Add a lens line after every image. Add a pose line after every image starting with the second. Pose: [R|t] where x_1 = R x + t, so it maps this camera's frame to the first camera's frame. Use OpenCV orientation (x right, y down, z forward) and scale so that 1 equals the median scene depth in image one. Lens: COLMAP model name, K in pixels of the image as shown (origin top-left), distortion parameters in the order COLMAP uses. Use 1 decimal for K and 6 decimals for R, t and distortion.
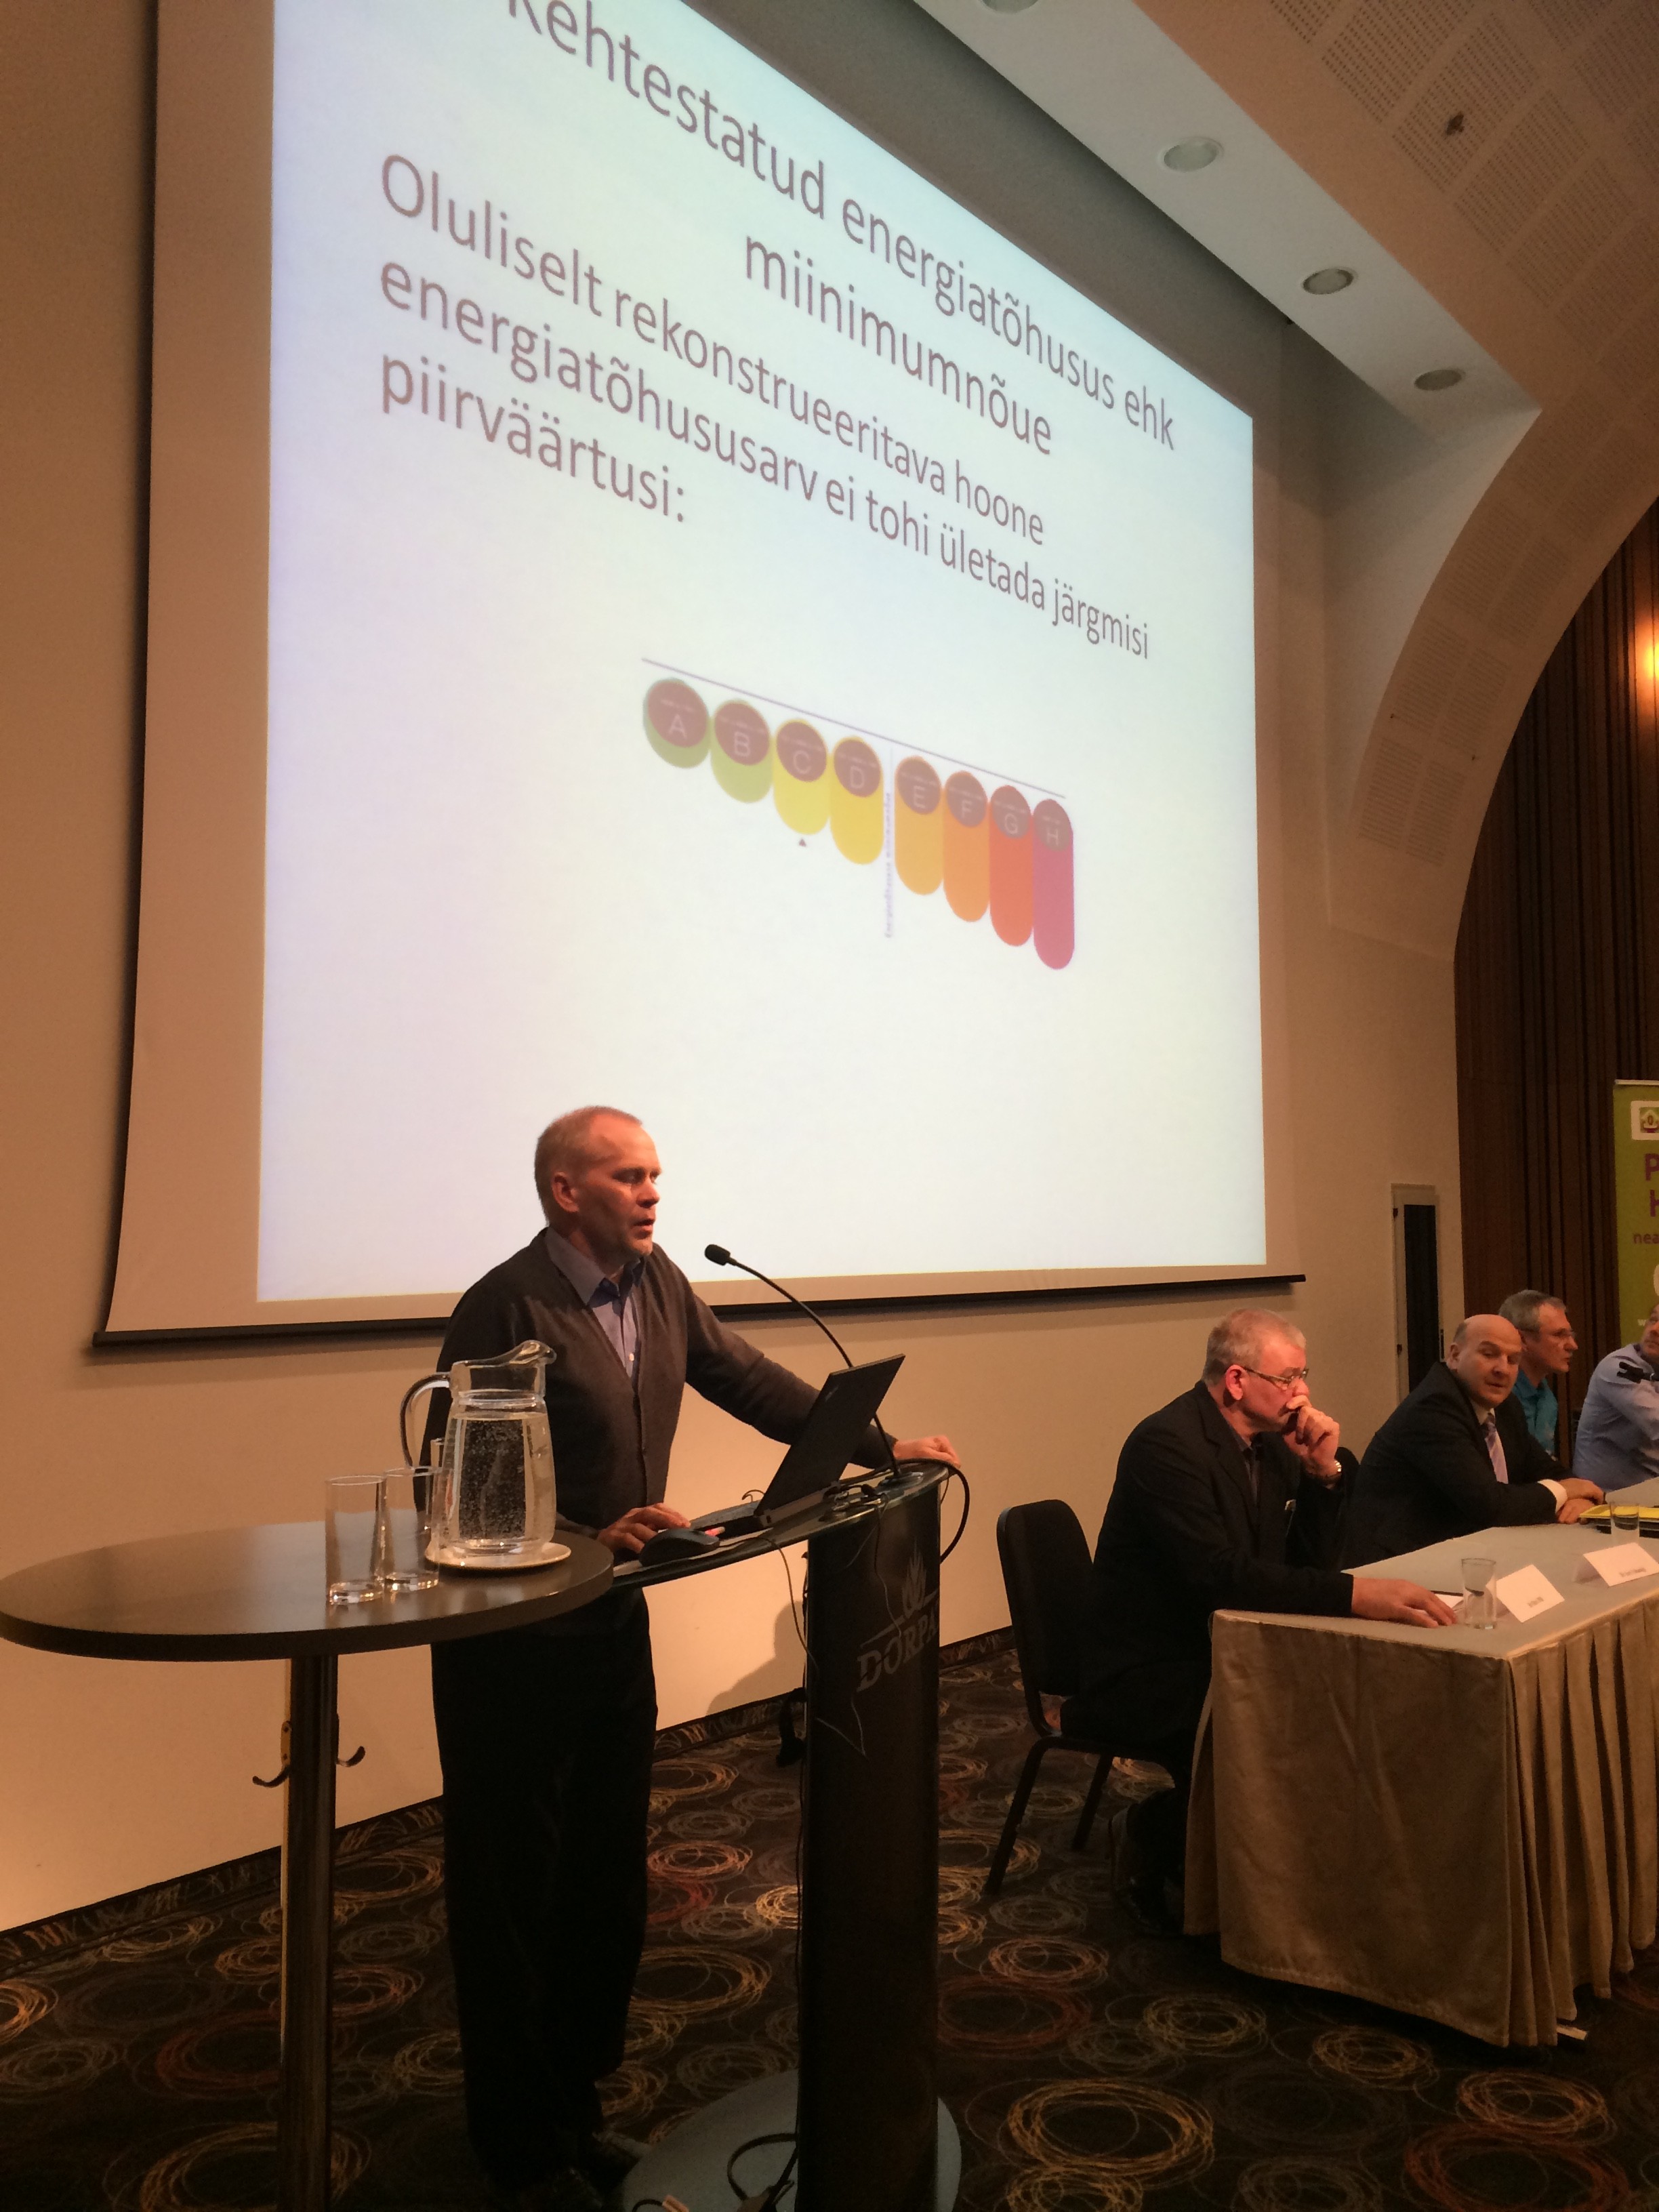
lens RADIAL K [[1893.5, 0, 829.5], [0, 1893.5, 1106.0], [0, 0, 1]] dist [0.118442, -0.151354]
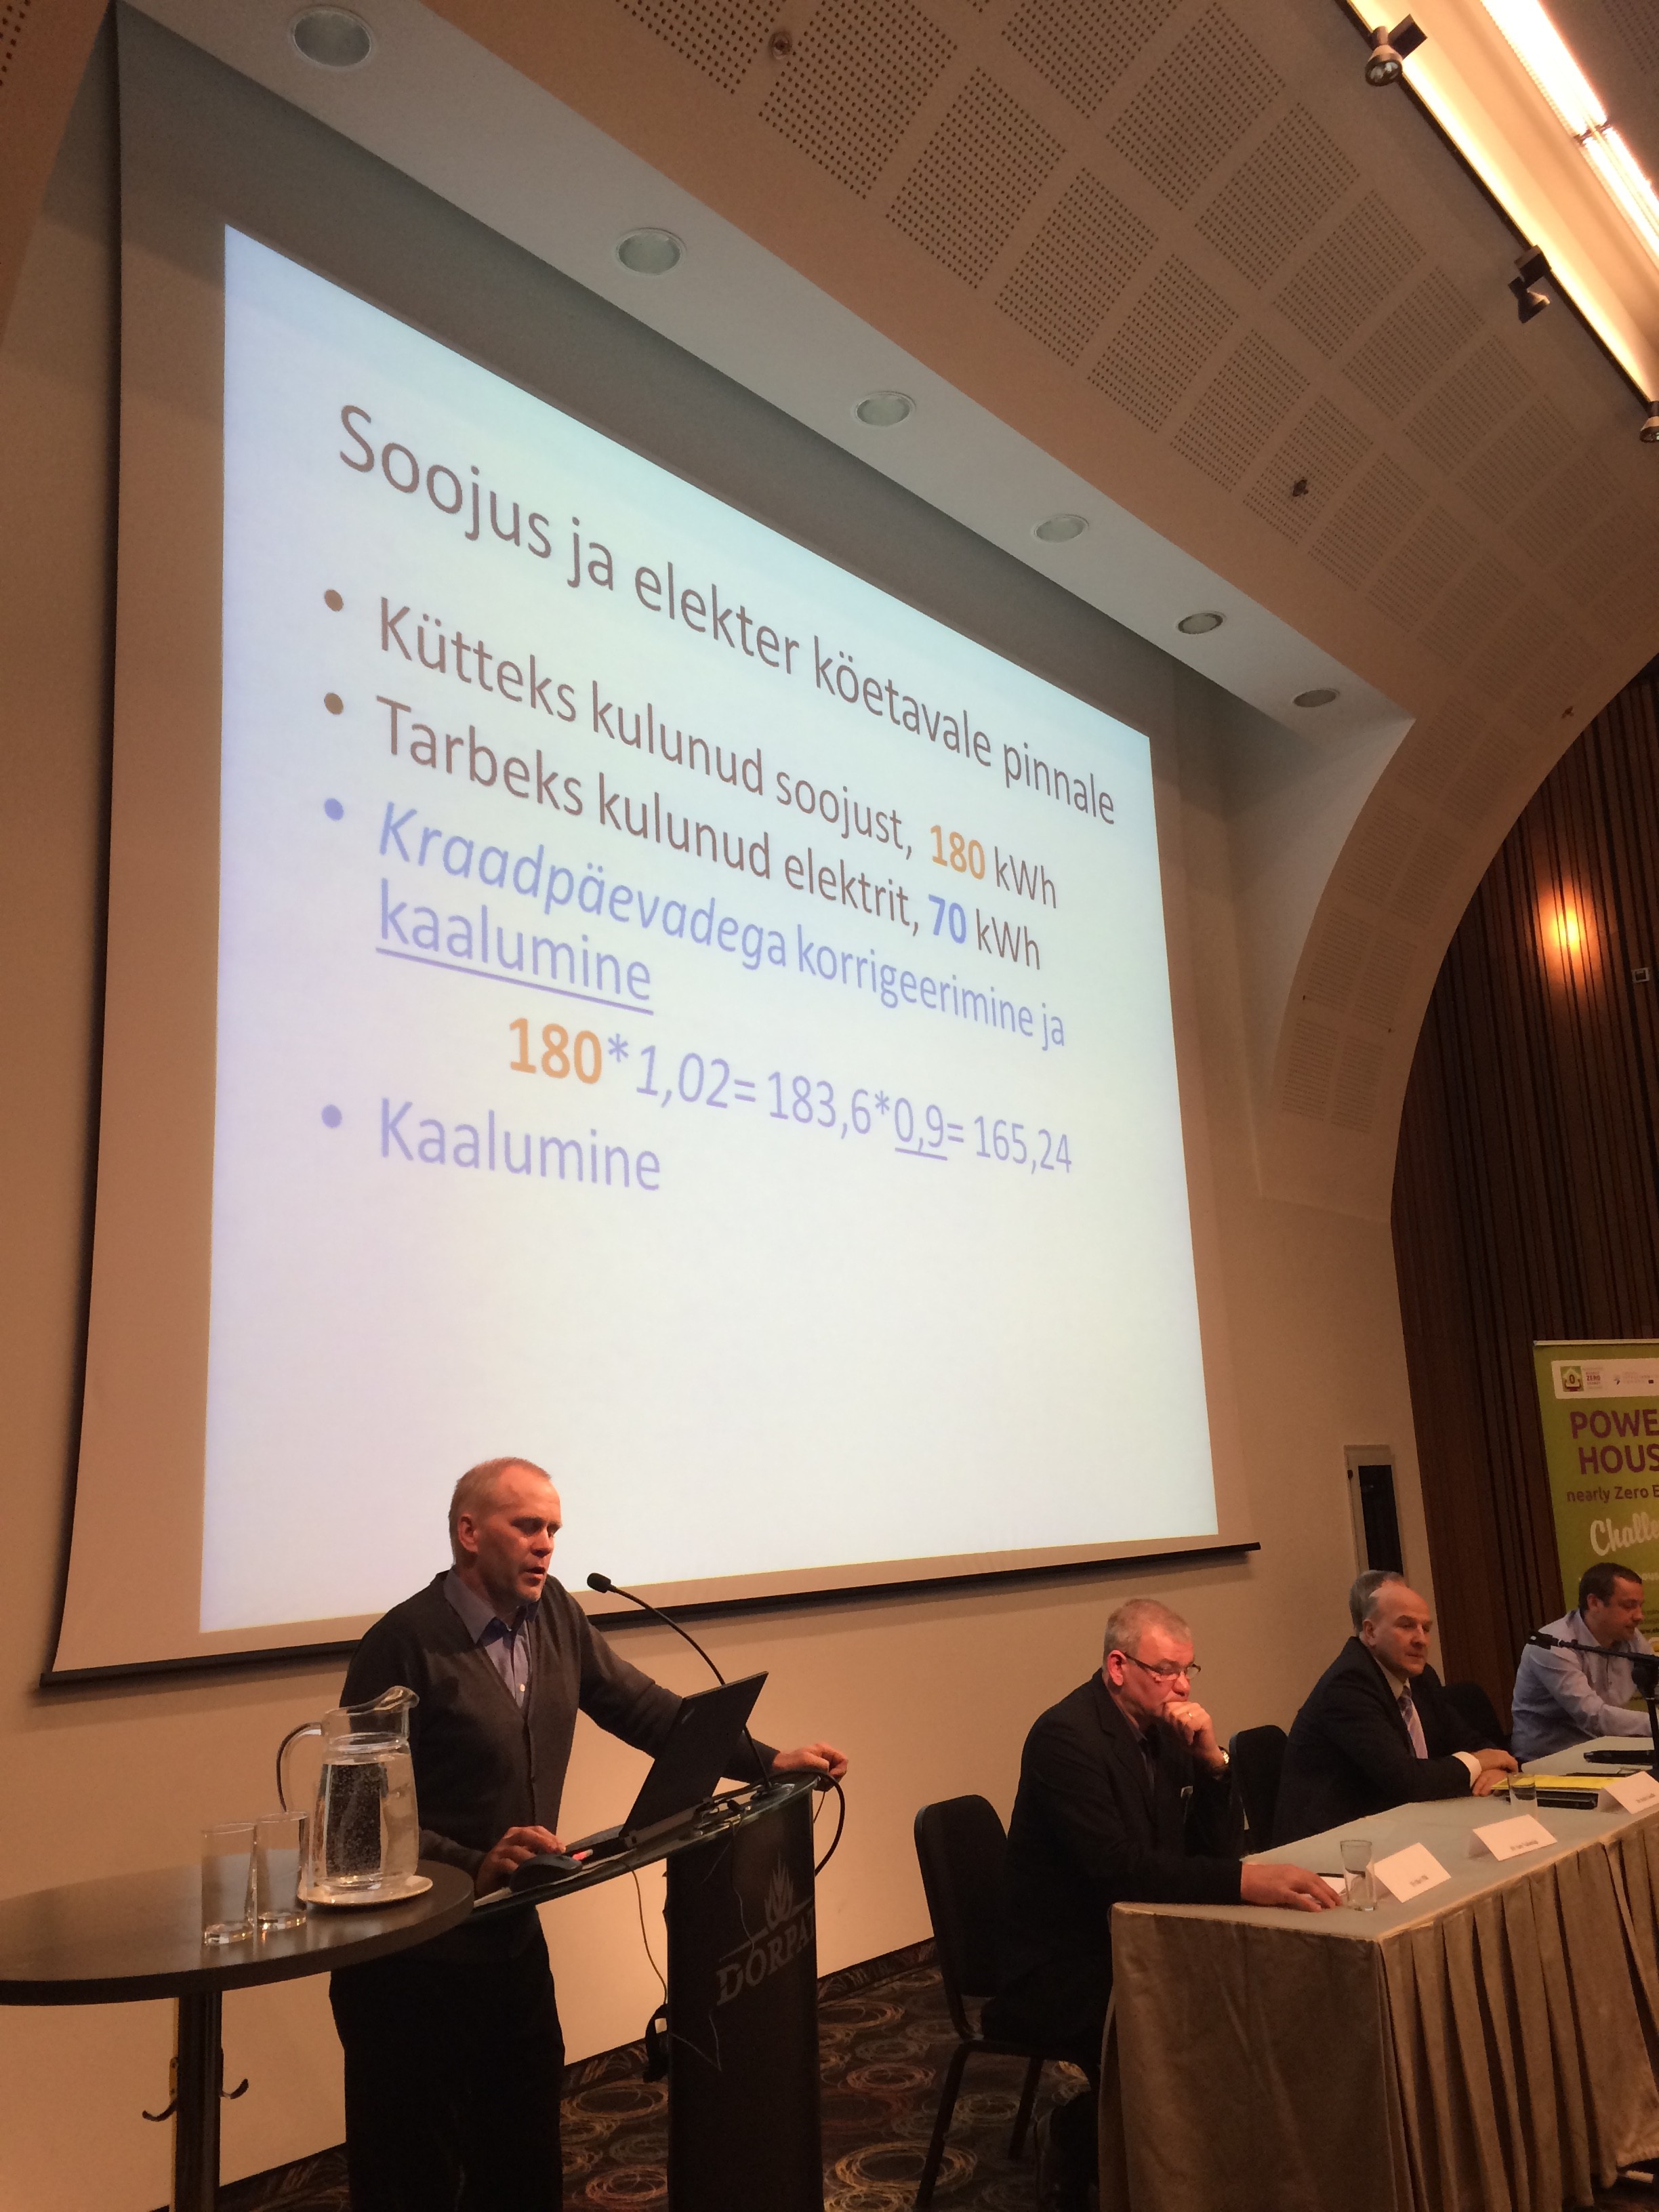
lens RADIAL K [[1906.9, 0, 829.5], [0, 1906.9, 1106.0], [0, 0, 1]] dist [0.100379, -0.110912]
pose [[0.999109, -0.042174, 0.001735, 0.066625], [0.042025, 0.990064, -0.134188, -0.031435], [0.003941, 0.134141, 0.990954, -0.102657]]
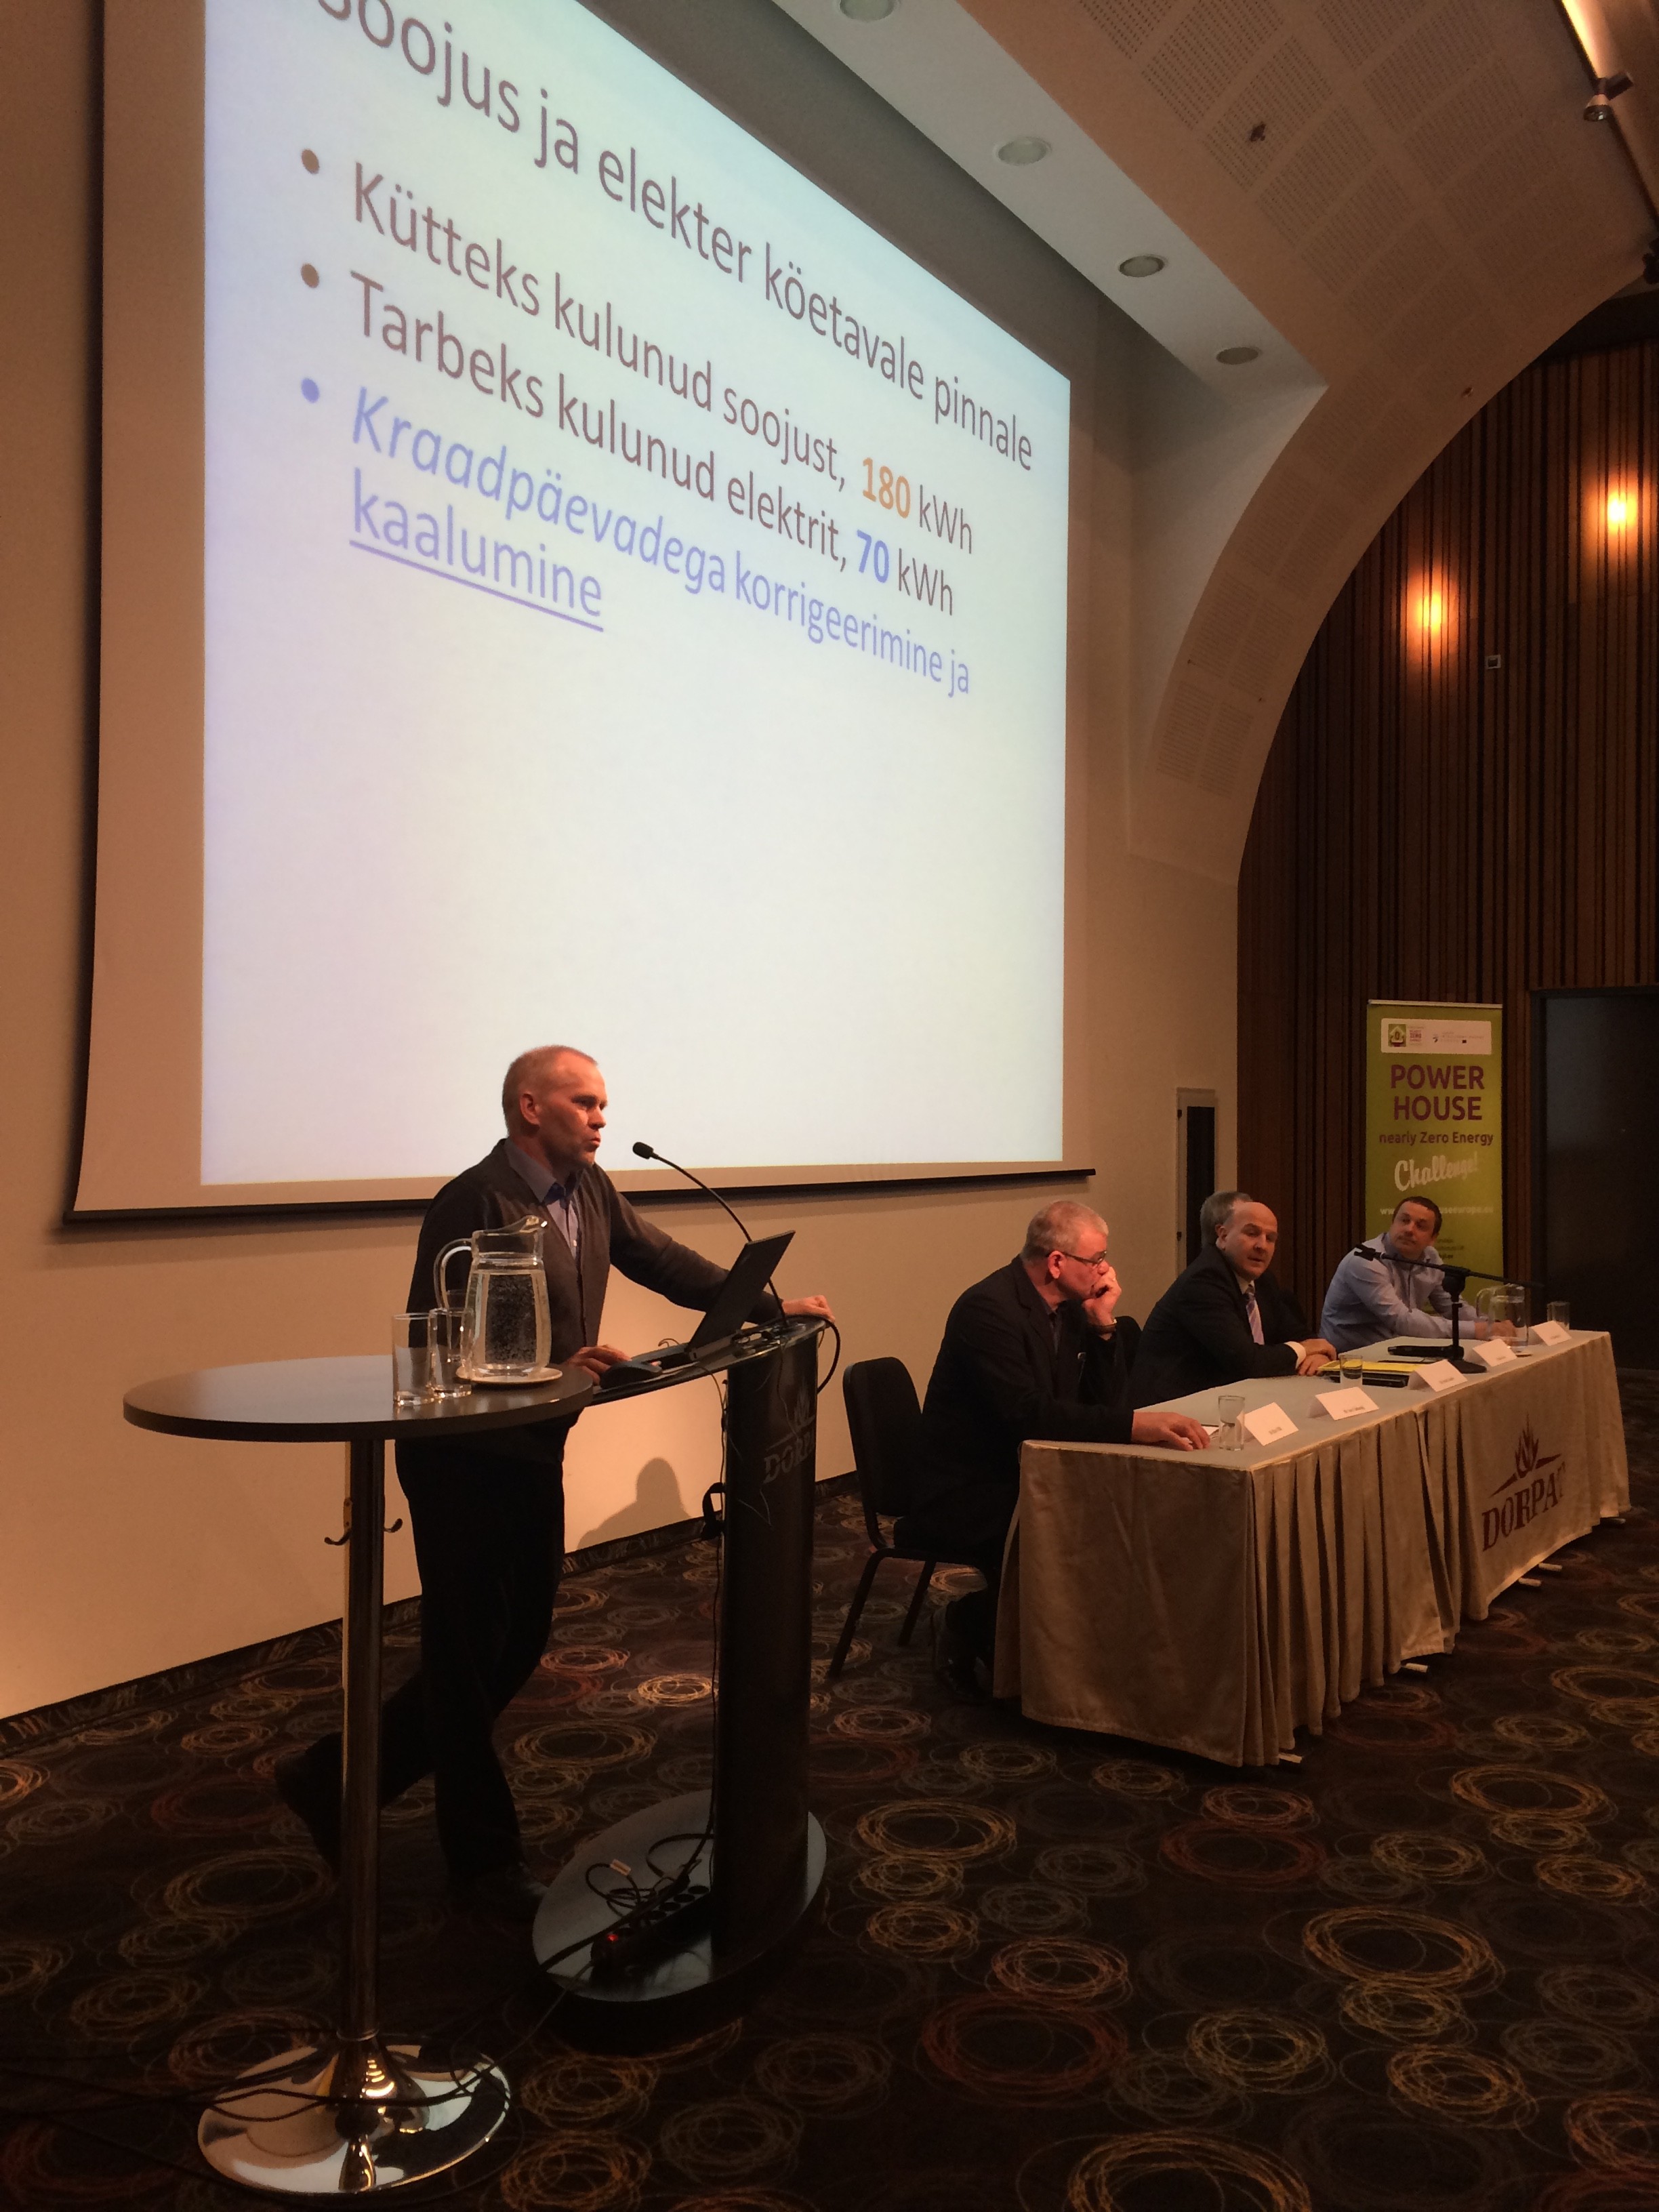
lens RADIAL K [[1893.5, 0, 829.5], [0, 1893.5, 1106.0], [0, 0, 1]] dist [0.118442, -0.151354]
pose [[0.994522, 0.011335, 0.103913, -0.054077], [-0.017219, 0.998288, 0.055902, -0.017668], [-0.103102, -0.057385, 0.993014, -0.195141]]
